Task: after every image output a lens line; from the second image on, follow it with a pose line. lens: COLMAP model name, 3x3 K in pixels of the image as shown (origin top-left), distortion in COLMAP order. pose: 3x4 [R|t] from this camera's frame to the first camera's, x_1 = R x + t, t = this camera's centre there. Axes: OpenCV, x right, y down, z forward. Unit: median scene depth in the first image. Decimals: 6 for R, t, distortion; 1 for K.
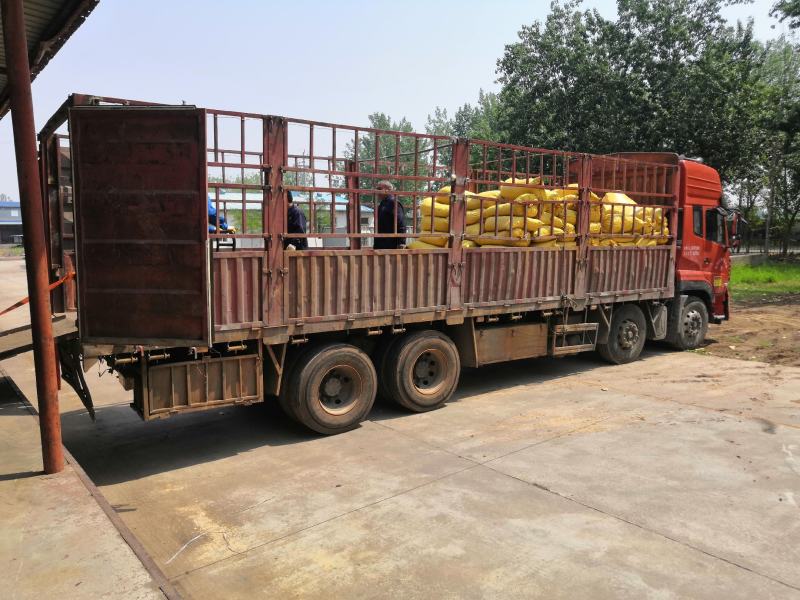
lens RADIAL K [[625.4, 0, 402.8], [0, 625.4, 305.7], [0, 0, 1]] dist [-0.016470, 0.043452]
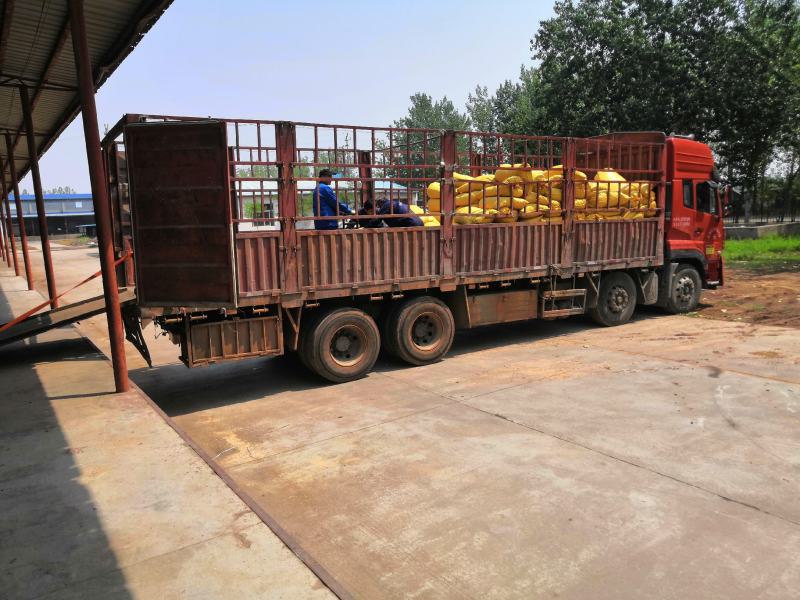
lens RADIAL K [[625.4, 0, 403.7], [0, 625.4, 307.0], [0, 0, 1]] dist [-0.016470, 0.043452]
pose [[0.996669, -0.018054, -0.079530, 0.111127], [0.020693, 0.999258, 0.032481, 0.024311], [0.078885, -0.034018, 0.996303, -0.203837]]
